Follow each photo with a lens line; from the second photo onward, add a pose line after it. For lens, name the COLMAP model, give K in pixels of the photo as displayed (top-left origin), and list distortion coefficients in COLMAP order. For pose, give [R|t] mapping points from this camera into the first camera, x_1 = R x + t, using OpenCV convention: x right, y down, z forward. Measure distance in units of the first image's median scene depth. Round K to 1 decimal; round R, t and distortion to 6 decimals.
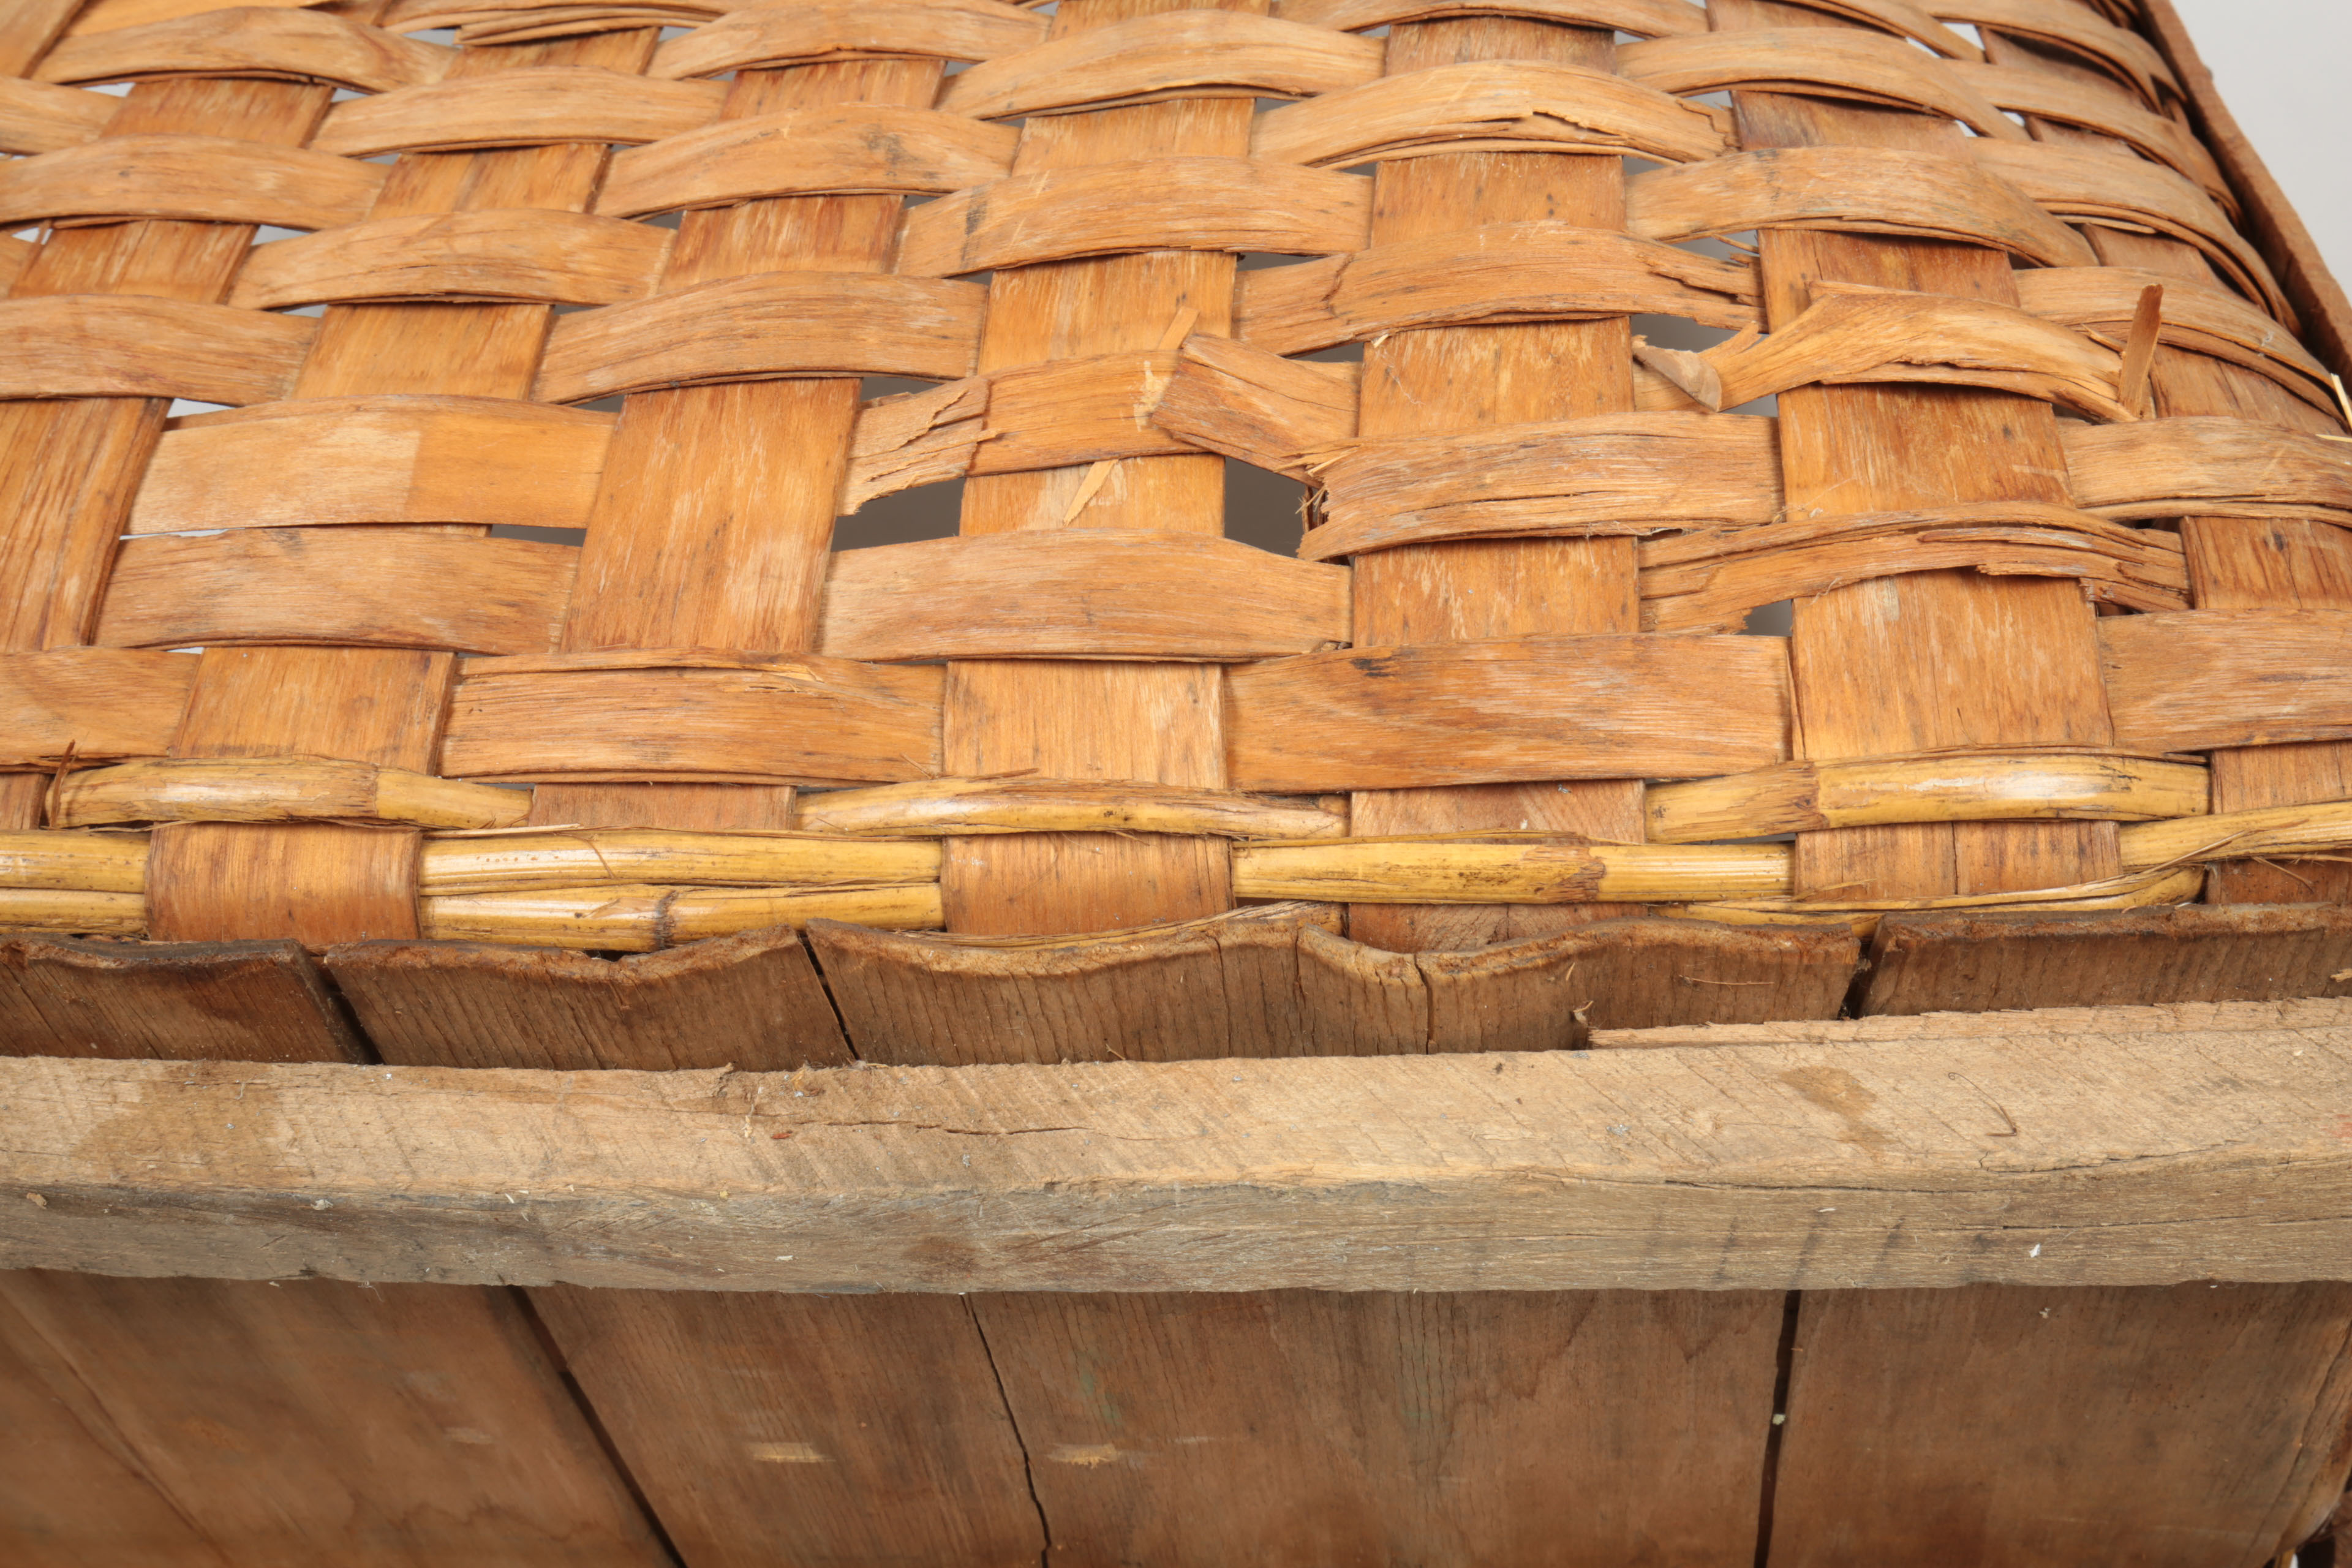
lens RADIAL K [[2162.9, 0, 1176.0], [0, 2162.9, 784.0], [0, 0, 1]] dist [0.033220, -0.006462]
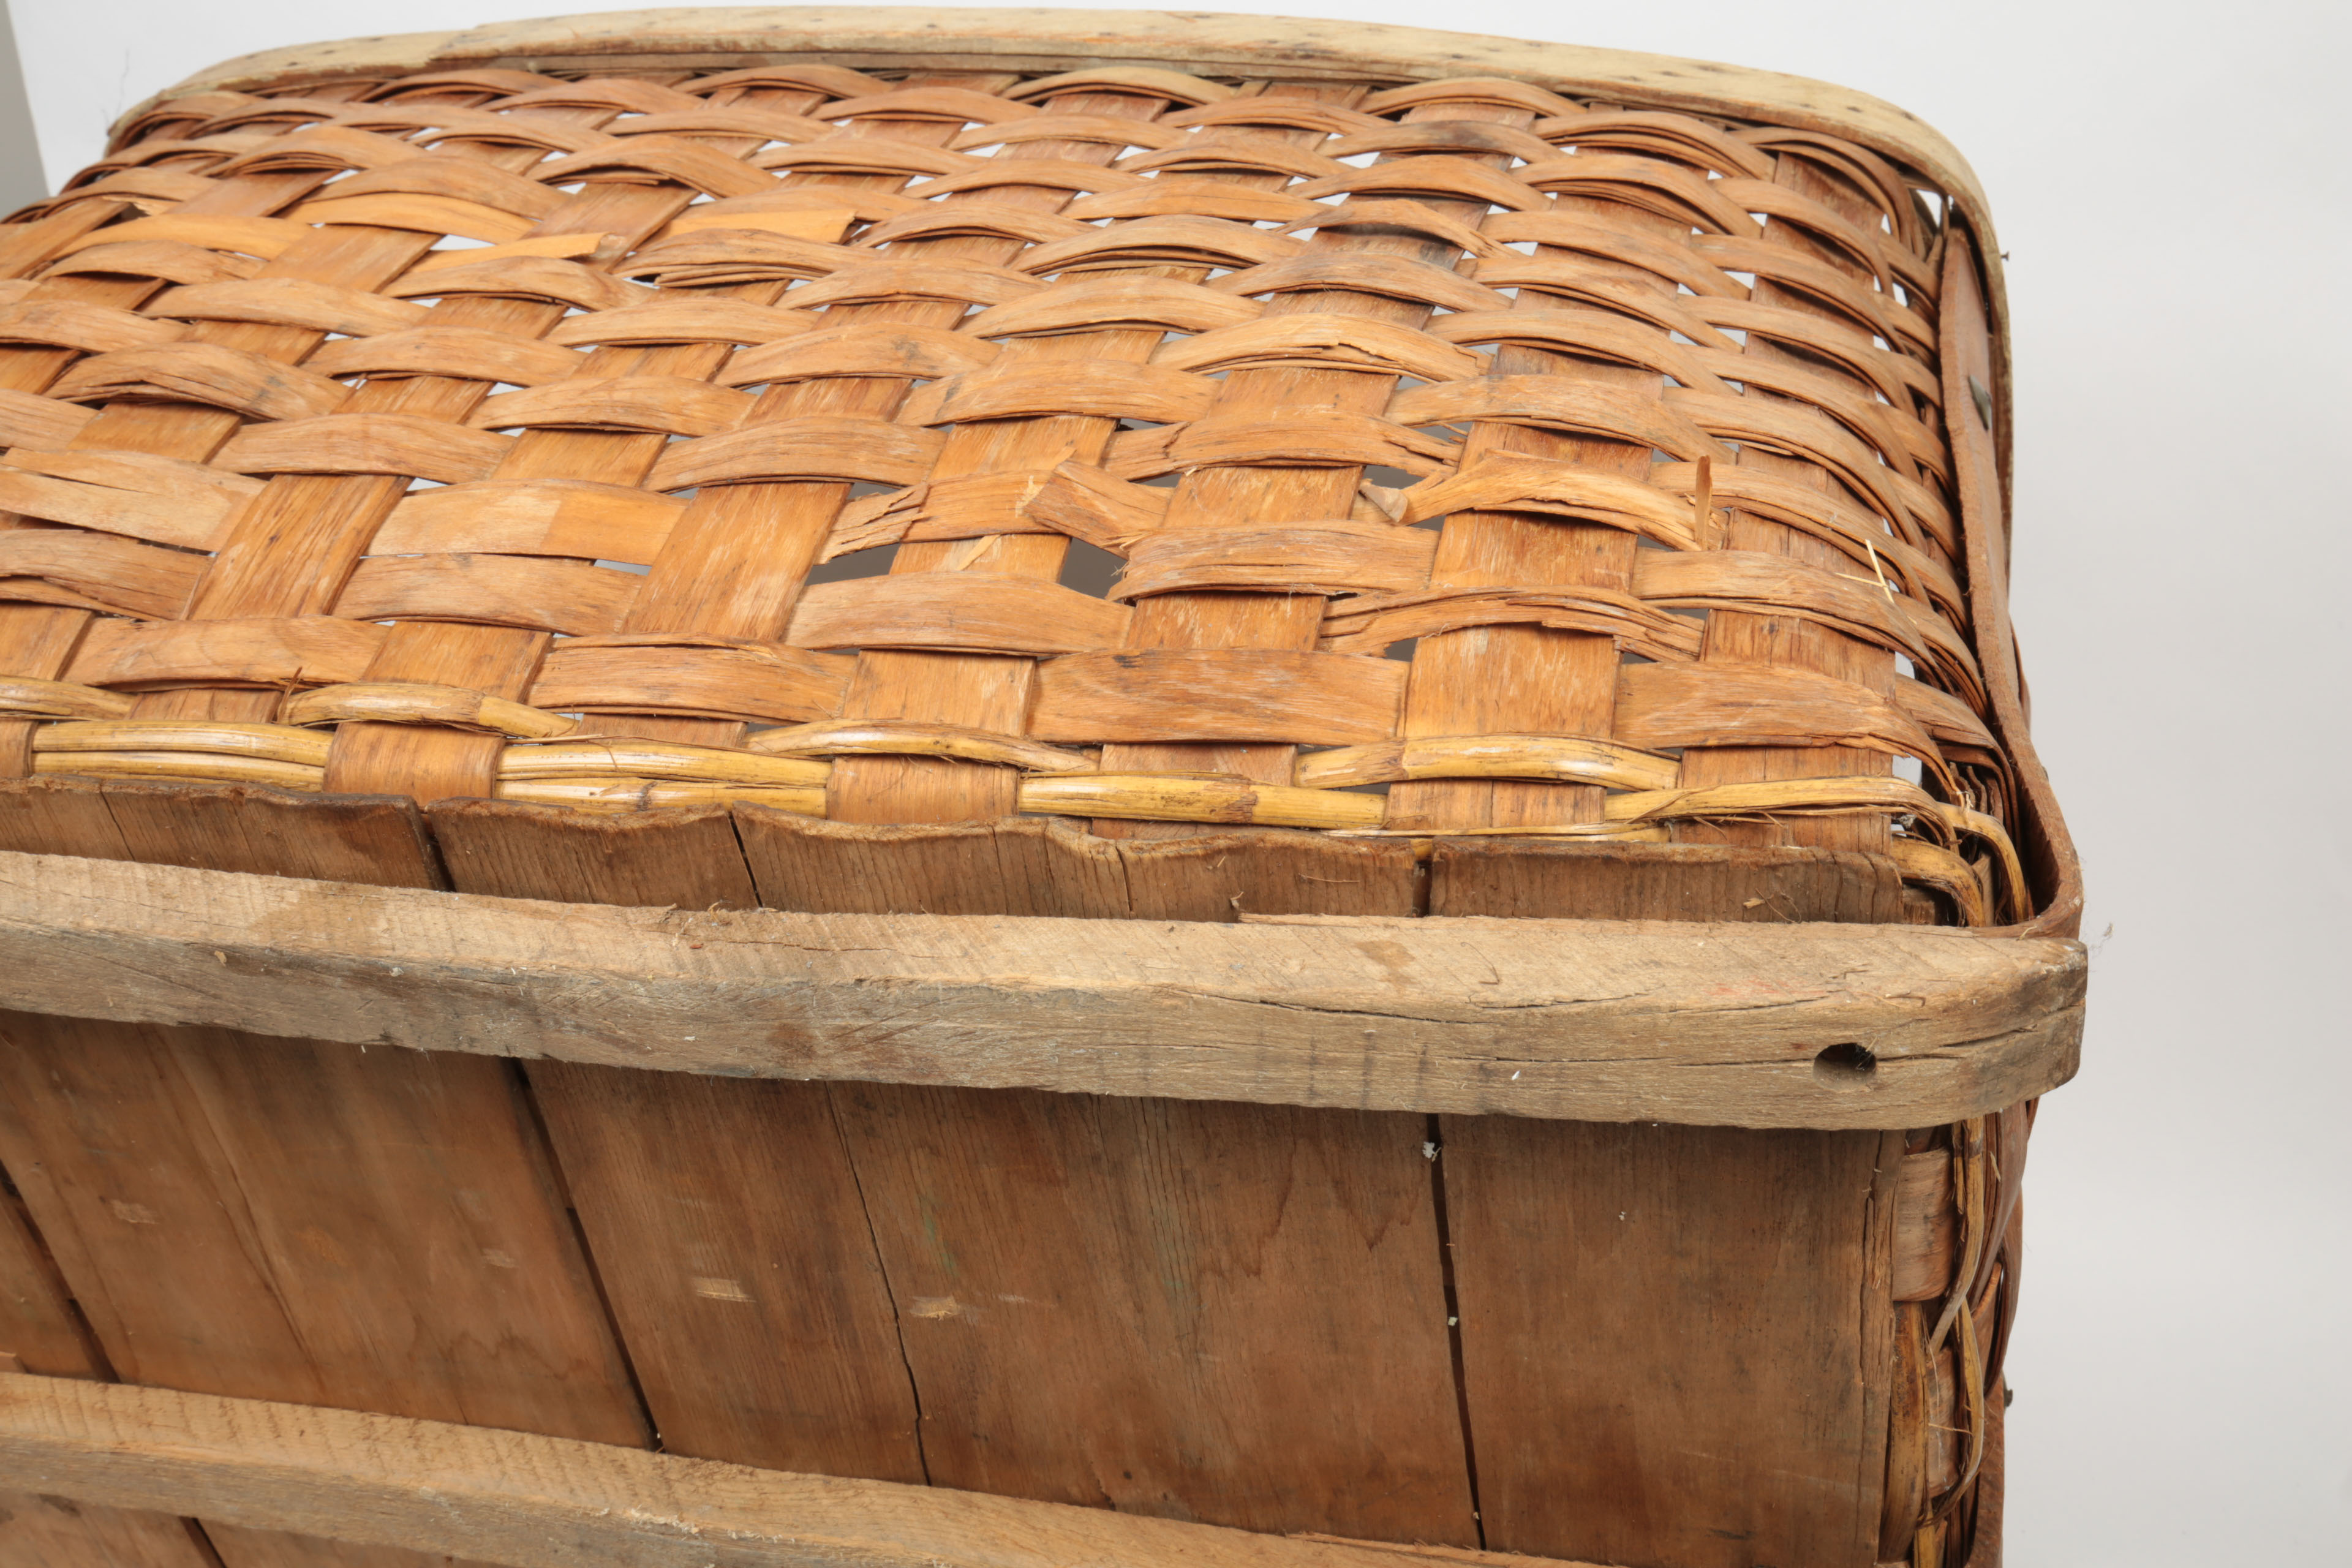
lens RADIAL K [[2162.9, 0, 1176.0], [0, 2162.9, 784.0], [0, 0, 1]] dist [0.033220, -0.006462]
pose [[0.985817, 0.082347, -0.146230, 0.322130], [-0.108854, 0.976937, -0.183699, 0.273042], [0.127730, 0.197012, 0.972045, -0.375463]]
